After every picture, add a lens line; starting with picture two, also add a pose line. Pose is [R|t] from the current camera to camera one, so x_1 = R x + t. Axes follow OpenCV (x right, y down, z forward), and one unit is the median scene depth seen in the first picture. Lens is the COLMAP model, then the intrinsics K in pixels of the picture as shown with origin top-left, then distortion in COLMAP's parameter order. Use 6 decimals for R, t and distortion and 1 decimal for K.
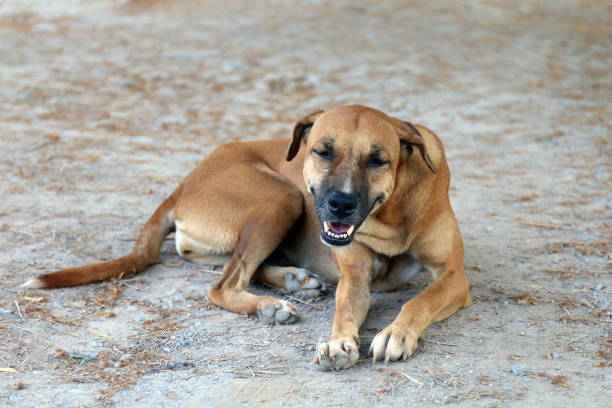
lens RADIAL K [[1101.1, 0, 306.0], [0, 1101.1, 204.0], [0, 0, 1]] dist [0.060717, 0.043525]
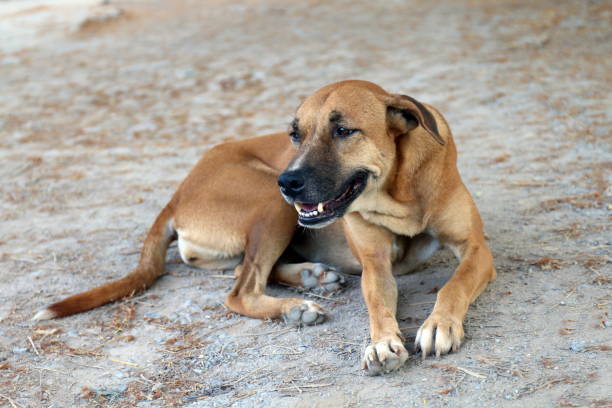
lens RADIAL K [[956.1, 0, 303.6], [0, 956.1, 204.6], [0, 0, 1]] dist [0.028116, 0.048571]
pose [[0.990108, -0.133057, 0.044514, -0.039301], [0.131965, 0.990896, 0.026637, -0.014568], [-0.047653, -0.020499, 0.998654, 0.129536]]
